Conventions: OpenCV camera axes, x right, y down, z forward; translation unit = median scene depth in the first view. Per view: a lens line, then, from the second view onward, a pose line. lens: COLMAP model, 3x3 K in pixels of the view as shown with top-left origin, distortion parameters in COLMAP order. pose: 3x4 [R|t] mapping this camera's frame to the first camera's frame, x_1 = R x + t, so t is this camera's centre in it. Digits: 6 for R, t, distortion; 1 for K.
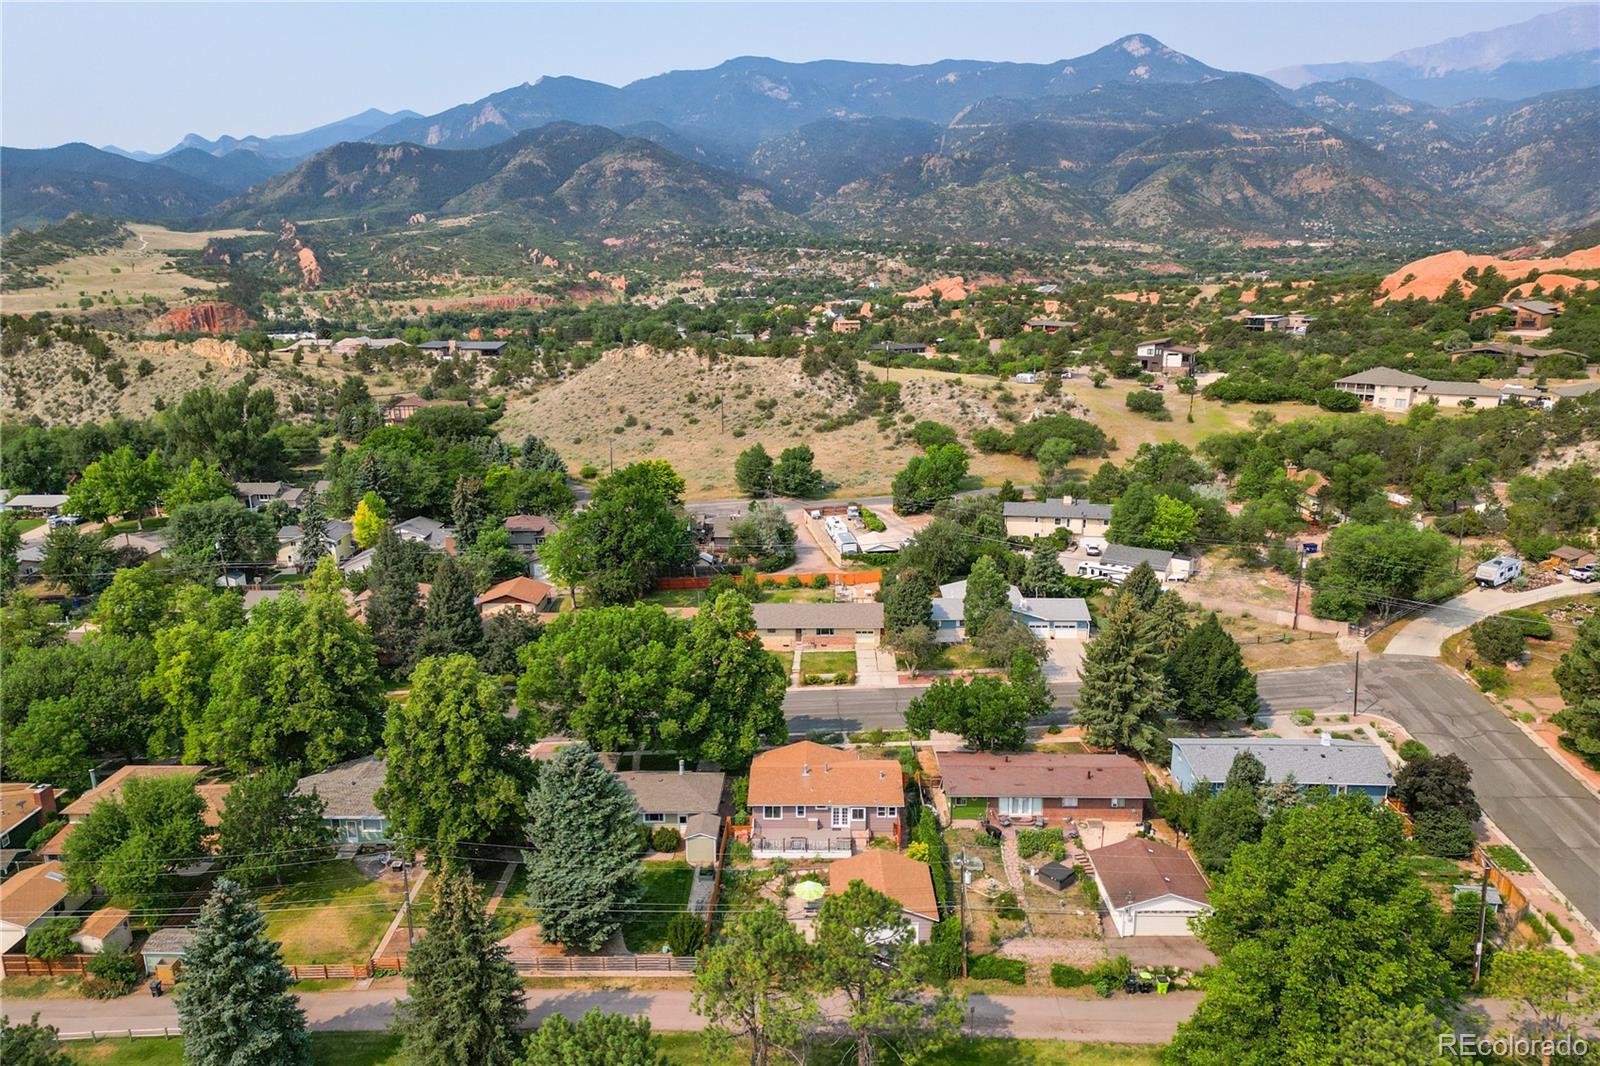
lens RADIAL K [[1115.1, 0, 803.1], [0, 1115.1, 551.3], [0, 0, 1]] dist [0.080787, -0.086157]
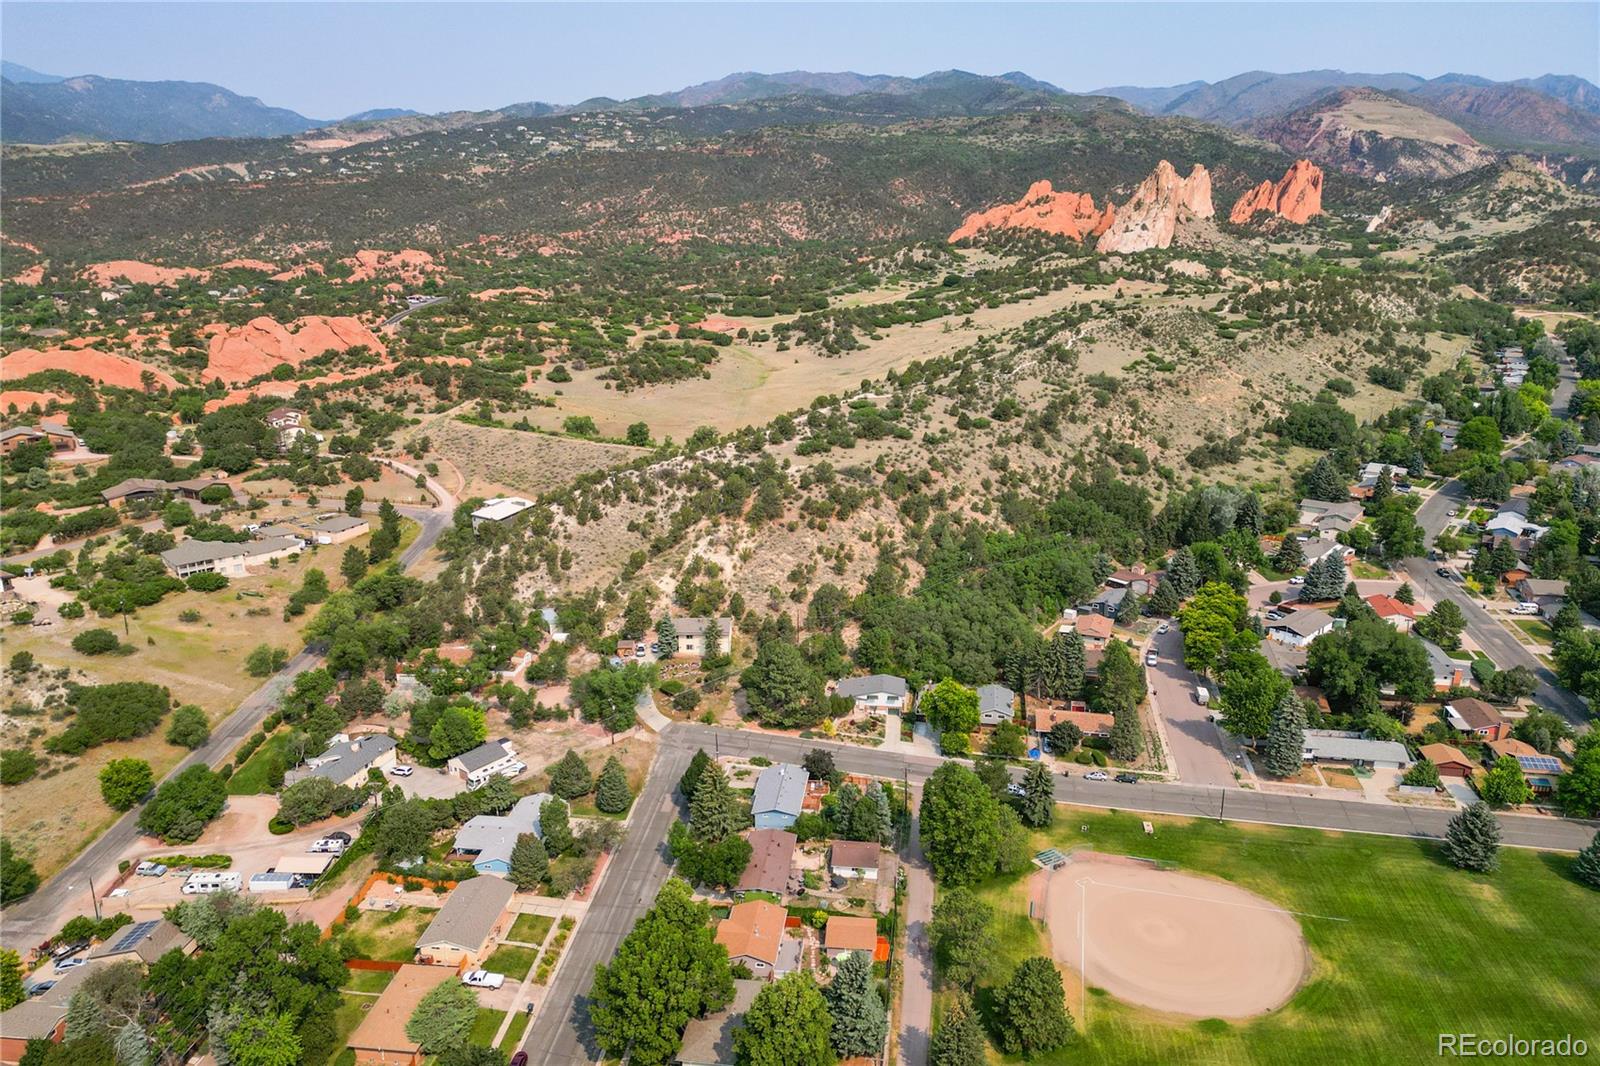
lens RADIAL K [[1112.4, 0, 800.0], [0, 1112.4, 533.0], [0, 0, 1]] dist [0.095605, -0.109601]
pose [[0.104012, -0.274724, 0.955881, -0.567595], [0.259822, 0.935224, 0.240516, -0.298993], [-0.960039, 0.223342, 0.168654, 0.193174]]
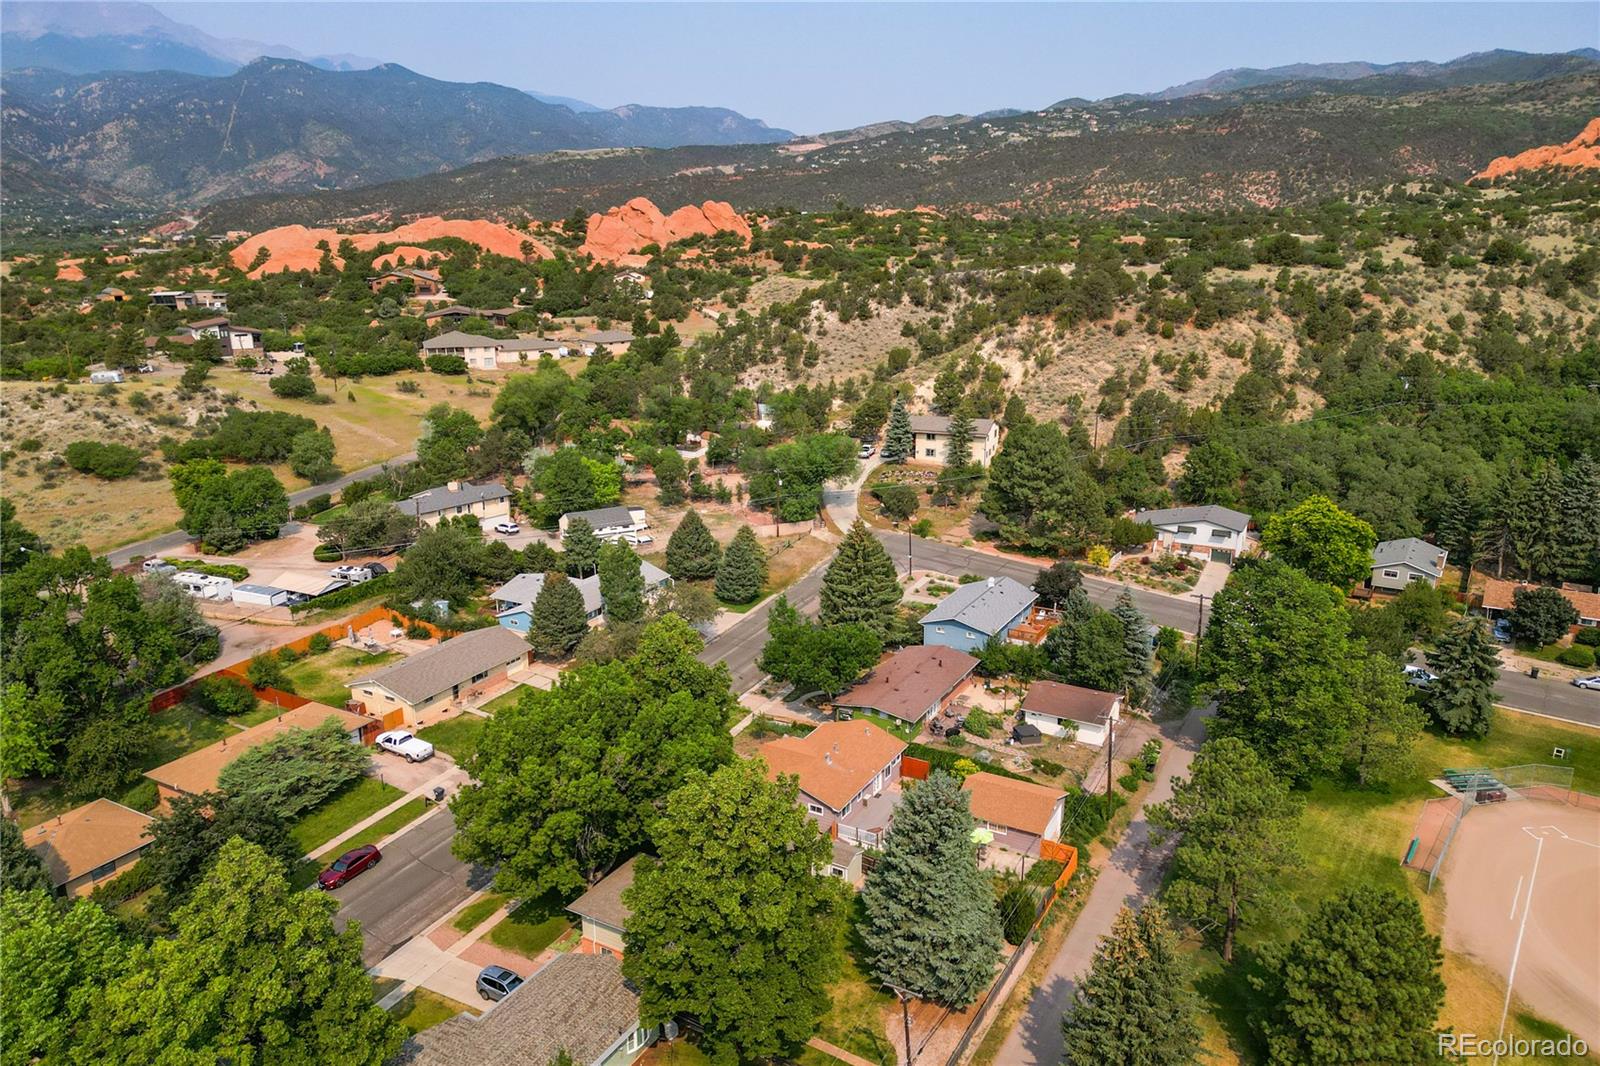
lens RADIAL K [[1112.4, 0, 800.0], [0, 1112.4, 533.0], [0, 0, 1]] dist [0.095605, -0.109601]
pose [[0.476492, -0.231722, 0.848092, -0.297731], [0.227109, 0.964343, 0.135886, -0.048330], [-0.849339, 0.127860, 0.512128, 0.193539]]
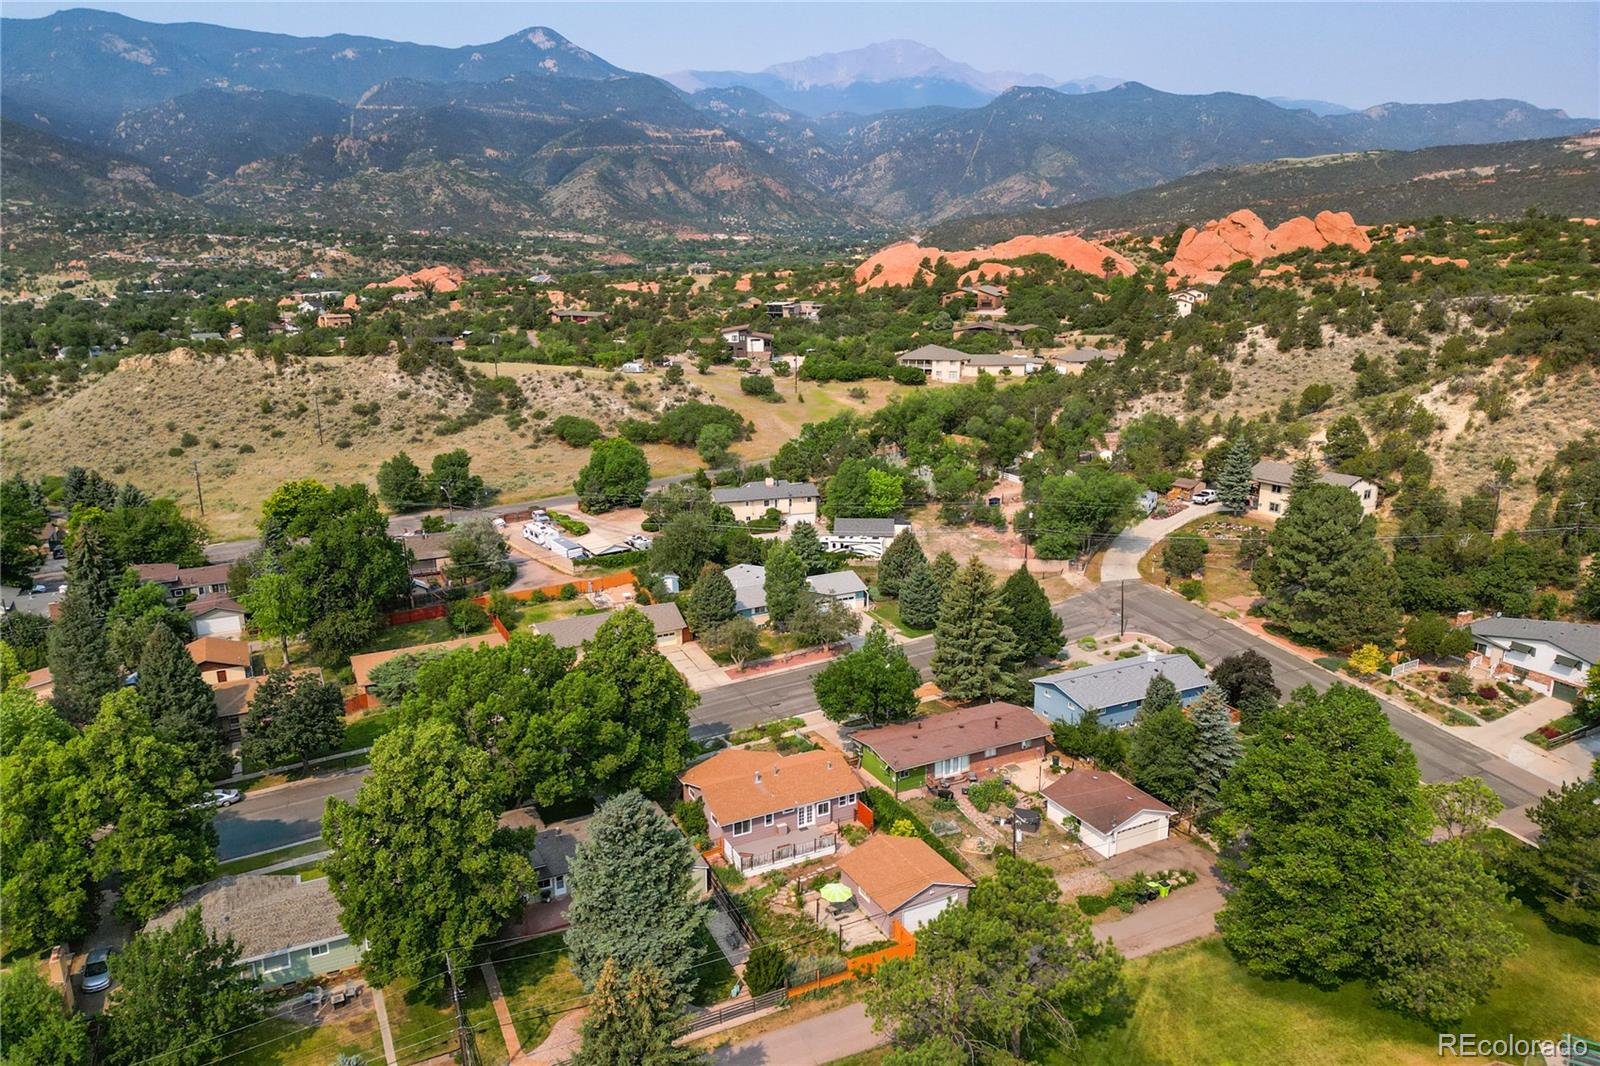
lens RADIAL K [[1115.1, 0, 803.1], [0, 1115.1, 551.3], [0, 0, 1]] dist [0.080787, -0.086157]
pose [[0.886848, -0.123041, 0.445378, -0.141203], [0.119531, 0.992174, 0.036087, -0.010539], [-0.446333, 0.021232, 0.894615, 0.044711]]
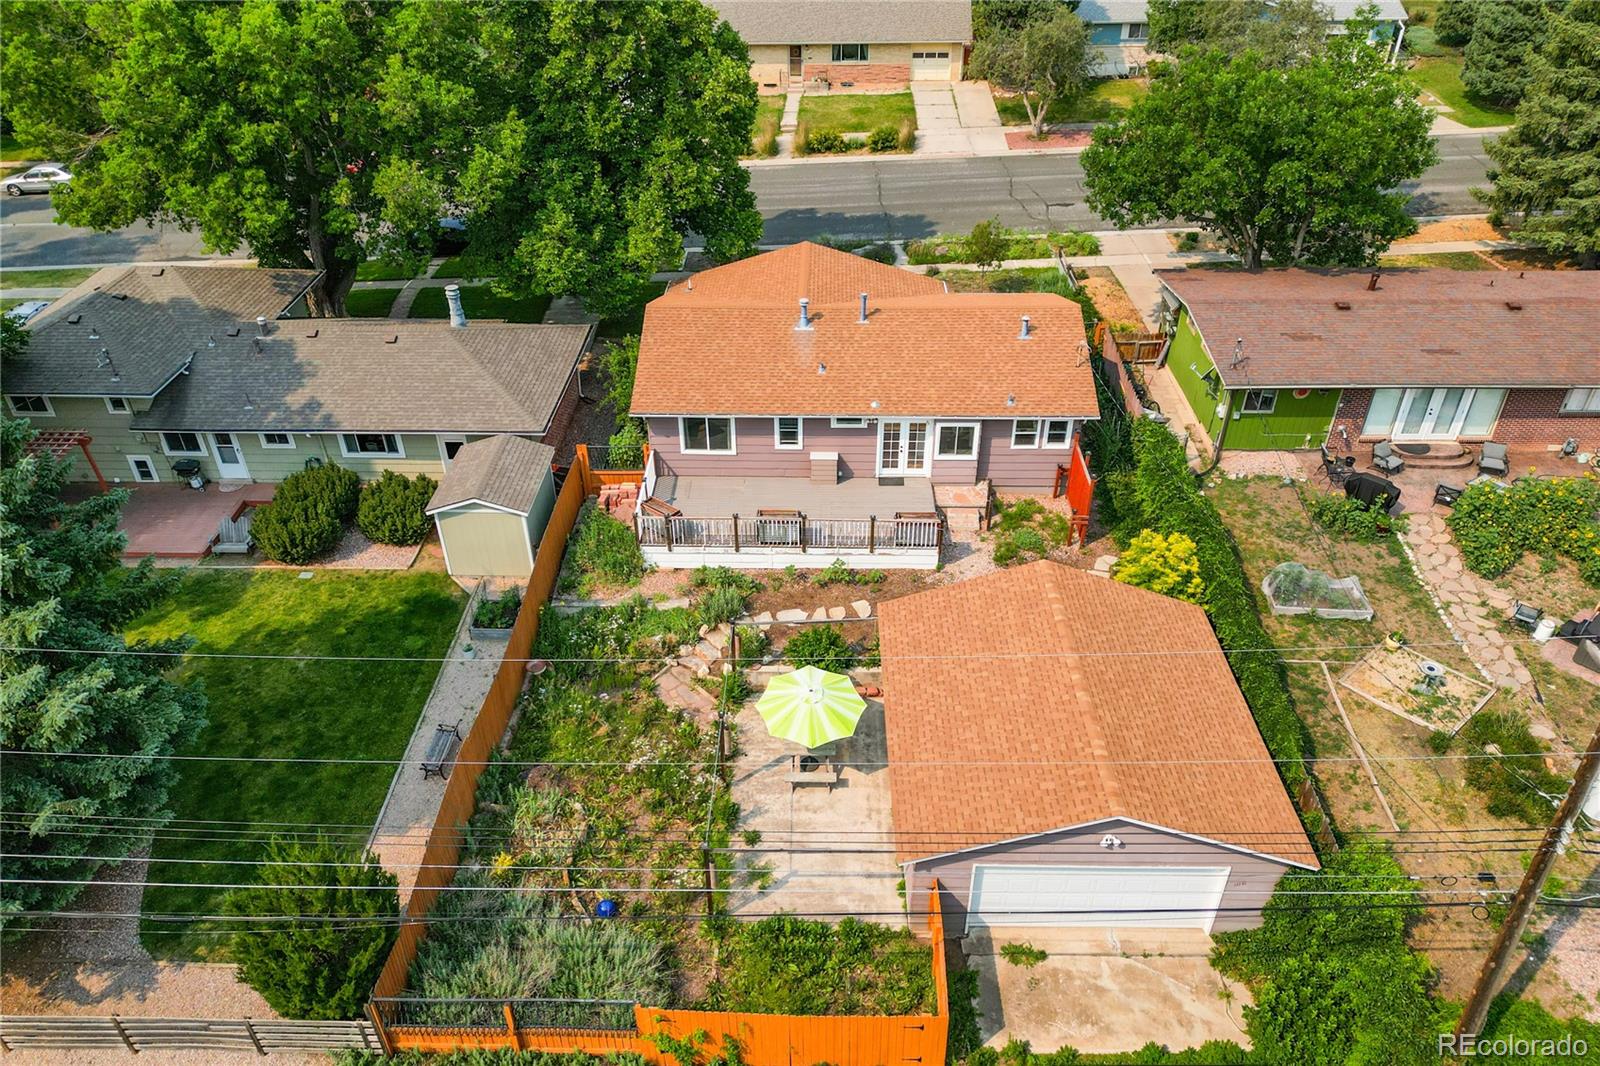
lens RADIAL K [[1115.1, 0, 803.1], [0, 1115.1, 551.3], [0, 0, 1]] dist [0.080787, -0.086157]
pose [[0.999968, 0.002351, -0.007700, 0.001962], [0.000527, 0.935212, 0.354087, 0.054575], [0.008034, -0.354079, 0.935181, 0.250496]]
